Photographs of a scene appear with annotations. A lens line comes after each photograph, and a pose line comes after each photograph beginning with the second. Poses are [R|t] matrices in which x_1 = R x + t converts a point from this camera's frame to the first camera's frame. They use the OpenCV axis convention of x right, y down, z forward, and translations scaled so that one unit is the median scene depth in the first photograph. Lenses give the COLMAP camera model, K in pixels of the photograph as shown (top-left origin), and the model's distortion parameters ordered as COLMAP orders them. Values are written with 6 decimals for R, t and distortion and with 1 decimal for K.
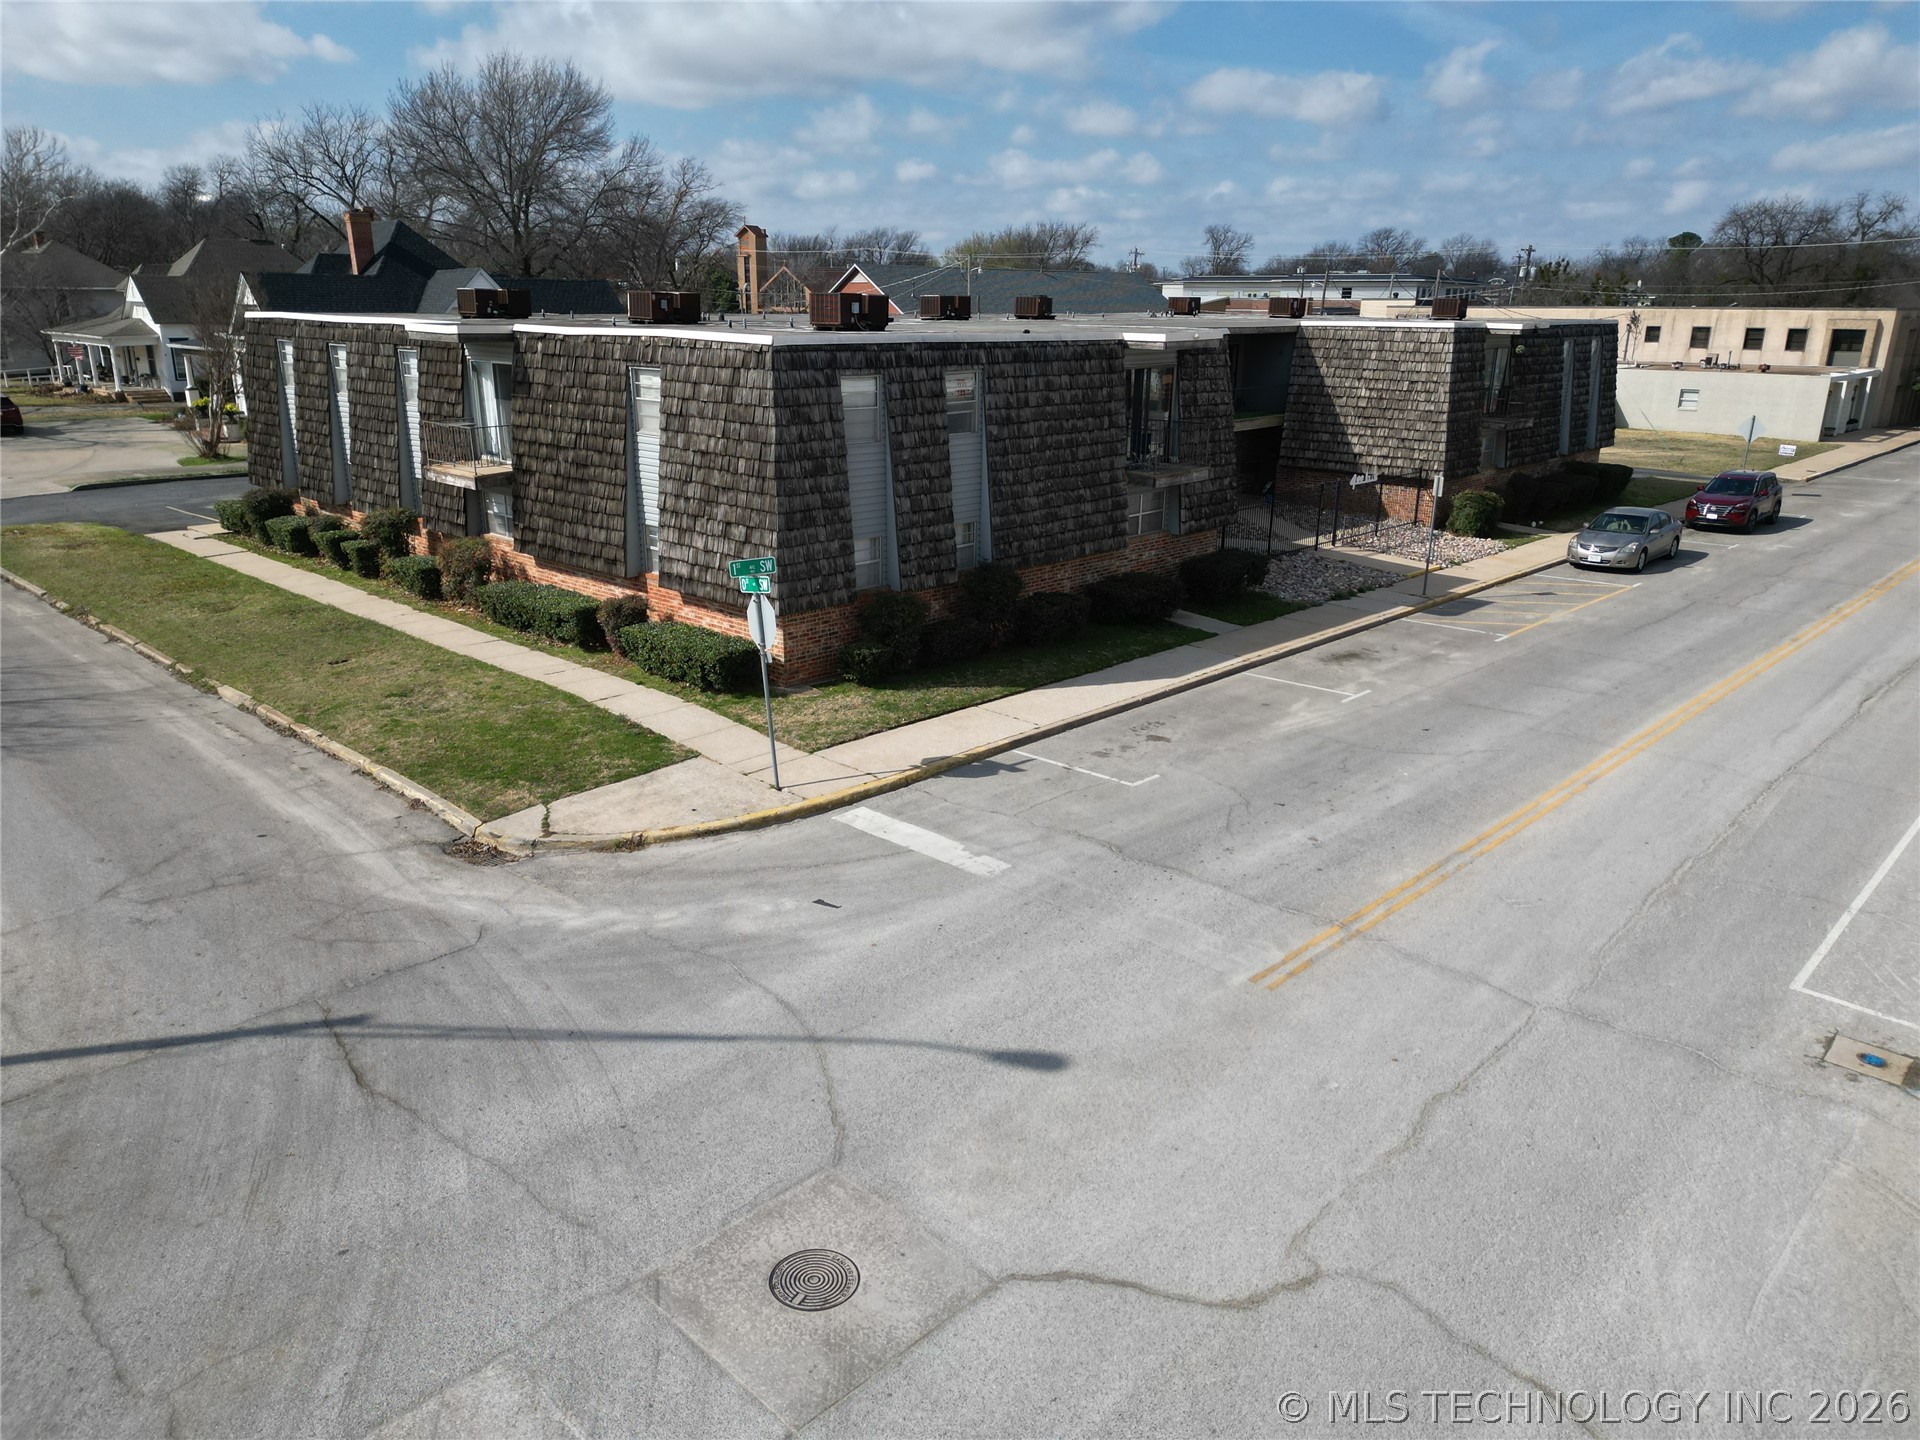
lens RADIAL K [[1333.5, 0, 963.8], [0, 1333.5, 721.0], [0, 0, 1]] dist [0.087590, -0.092763]
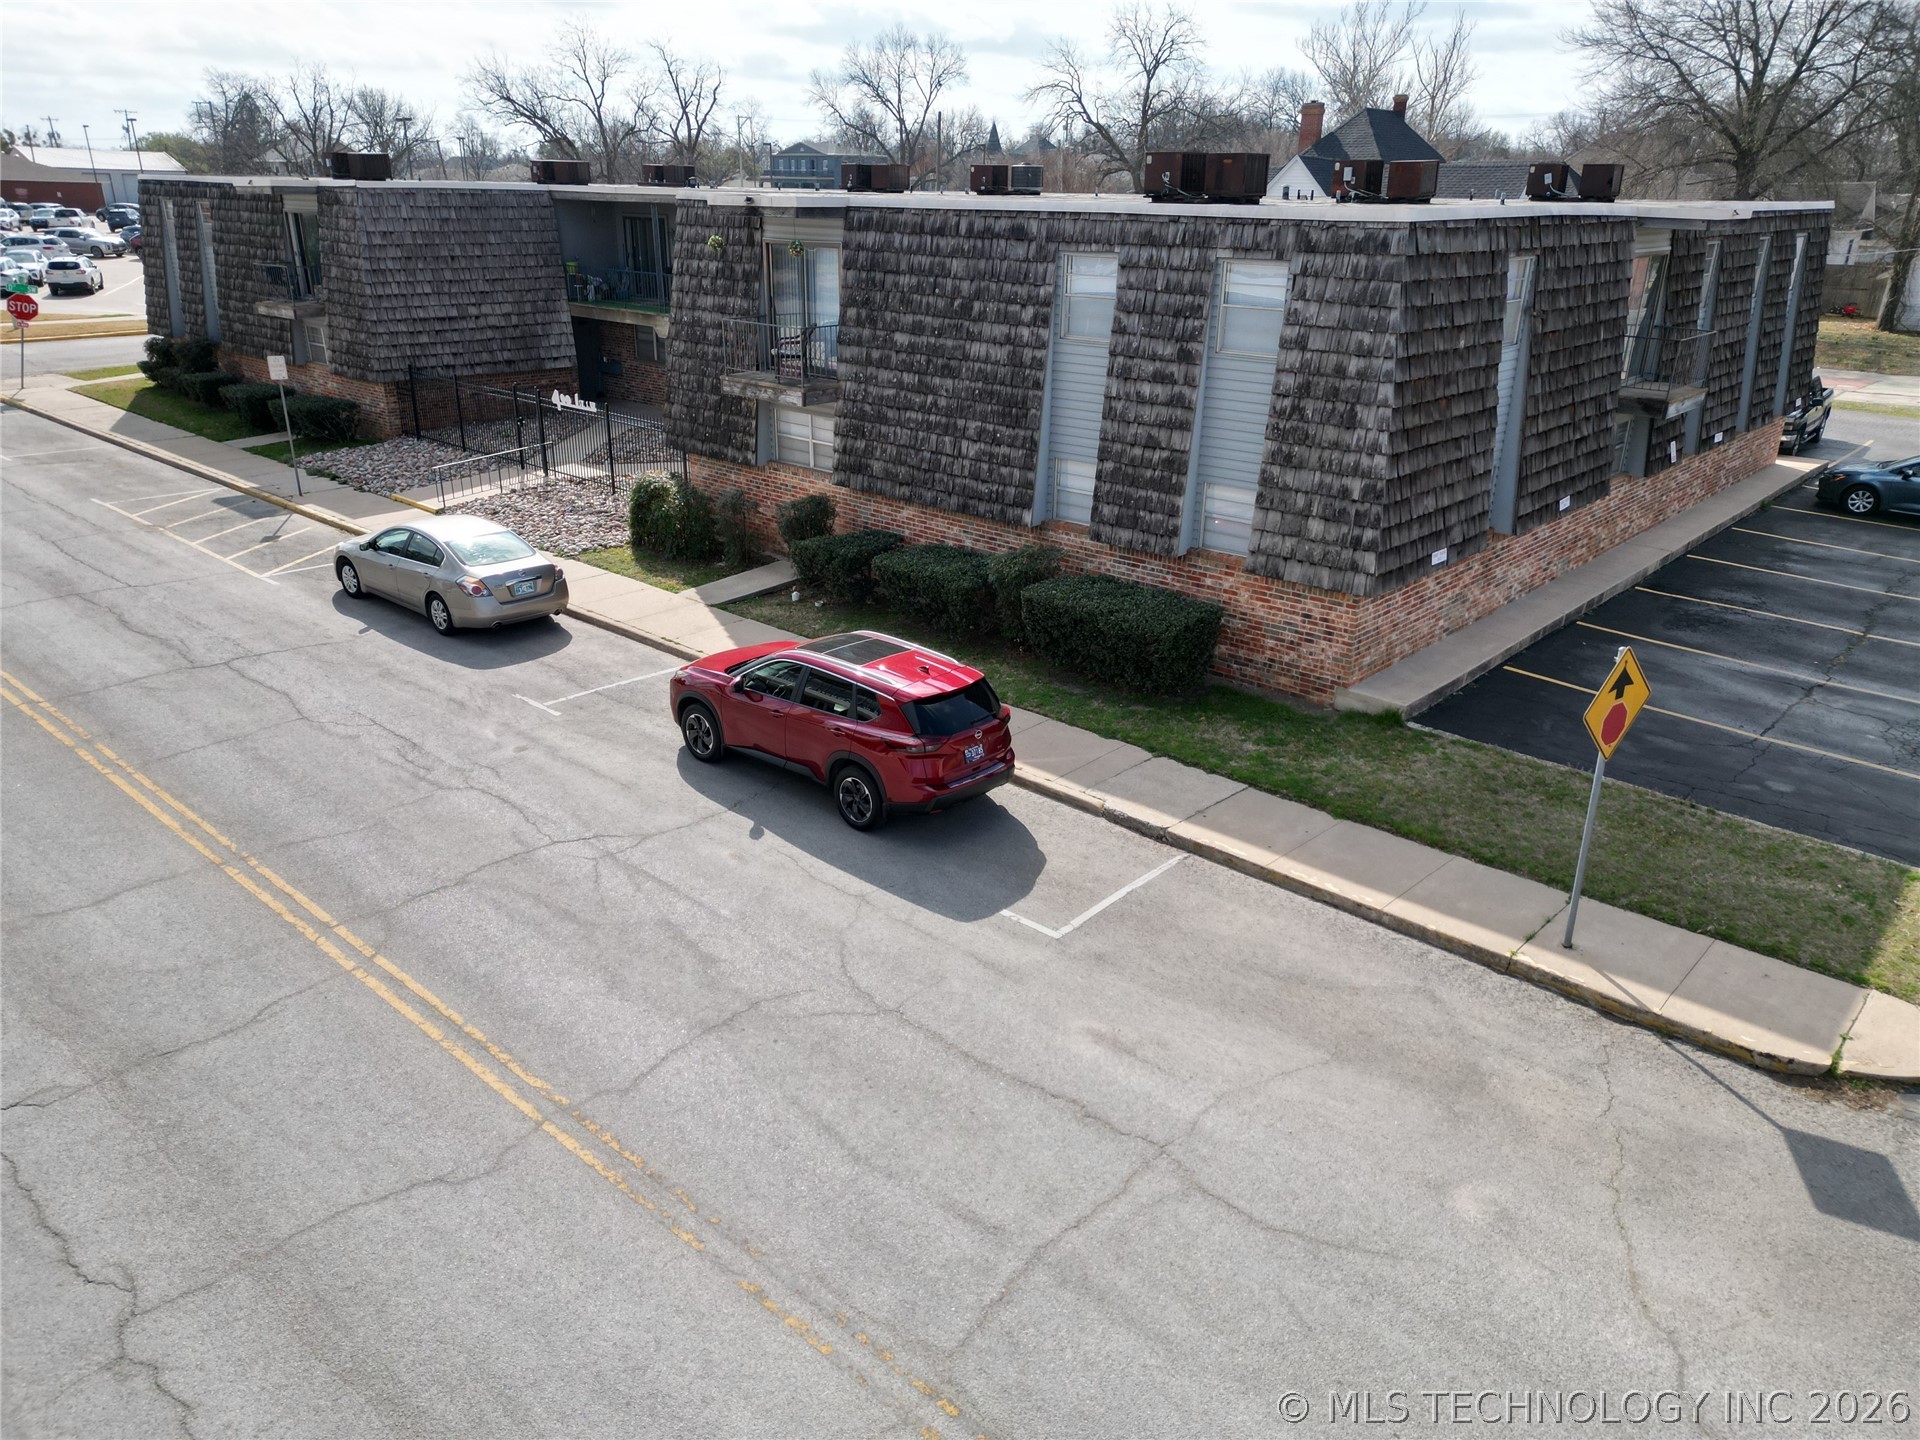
lens RADIAL K [[1339.6, 0, 962.6], [0, 1339.6, 719.0], [0, 0, 1]] dist [0.080518, -0.082151]
pose [[0.019093, 0.354876, -0.934718, 1.549512], [-0.315678, 0.889206, 0.331149, -0.495706], [0.948674, 0.288747, 0.129004, 1.694534]]
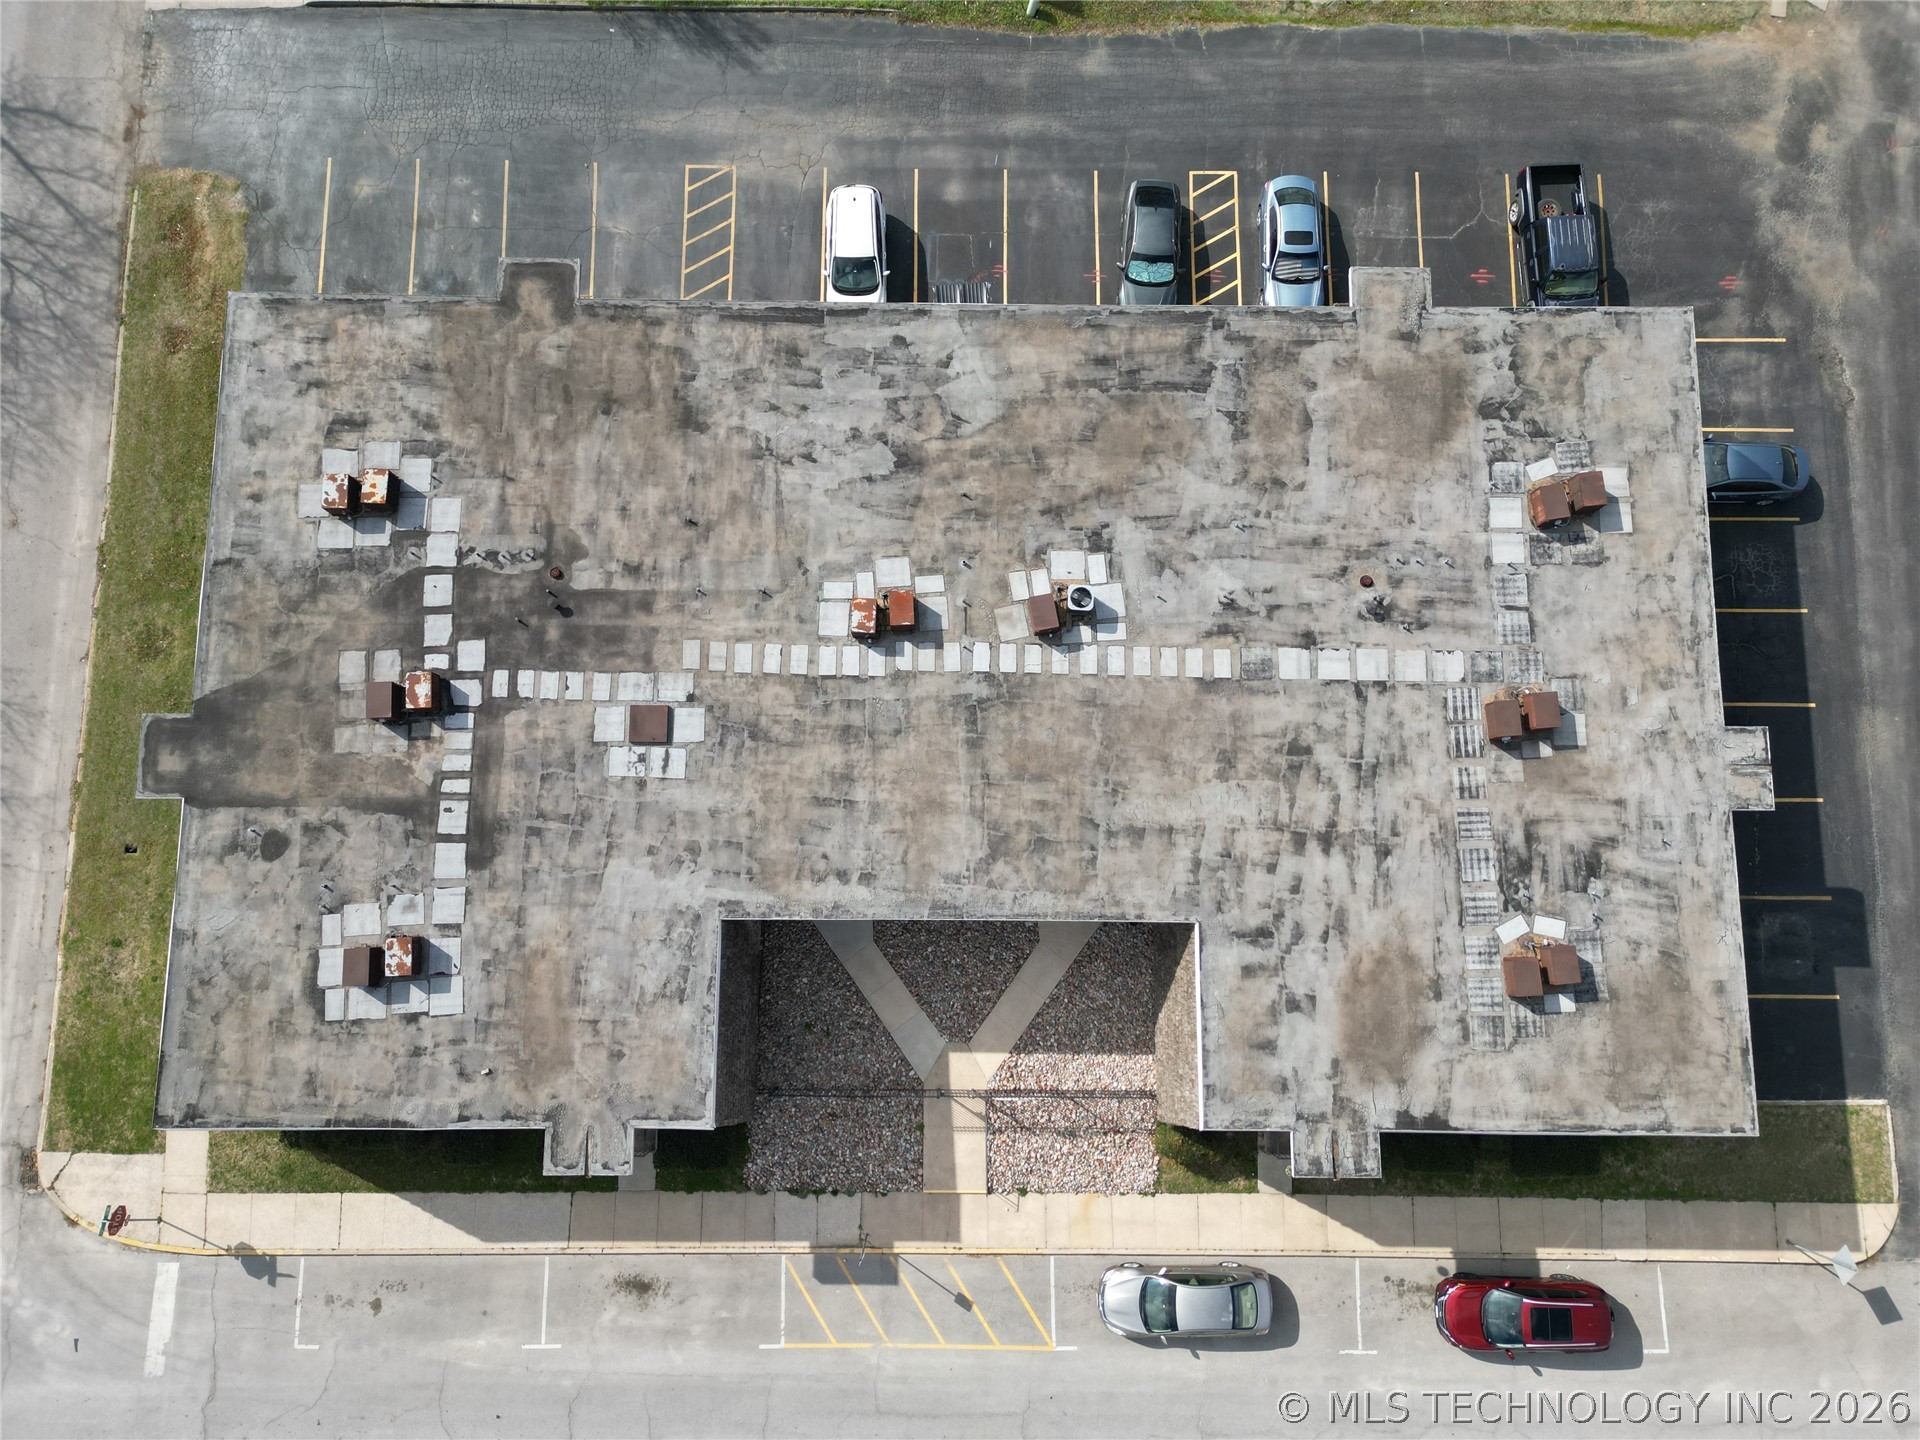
lens RADIAL K [[1339.6, 0, 962.6], [0, 1339.6, 719.0], [0, 0, 1]] dist [0.080518, -0.082151]
pose [[0.678427, 0.726275, -0.110731, 0.257267], [-0.225662, 0.349443, 0.909377, -1.702175], [0.699152, -0.591958, 0.400964, 1.082786]]
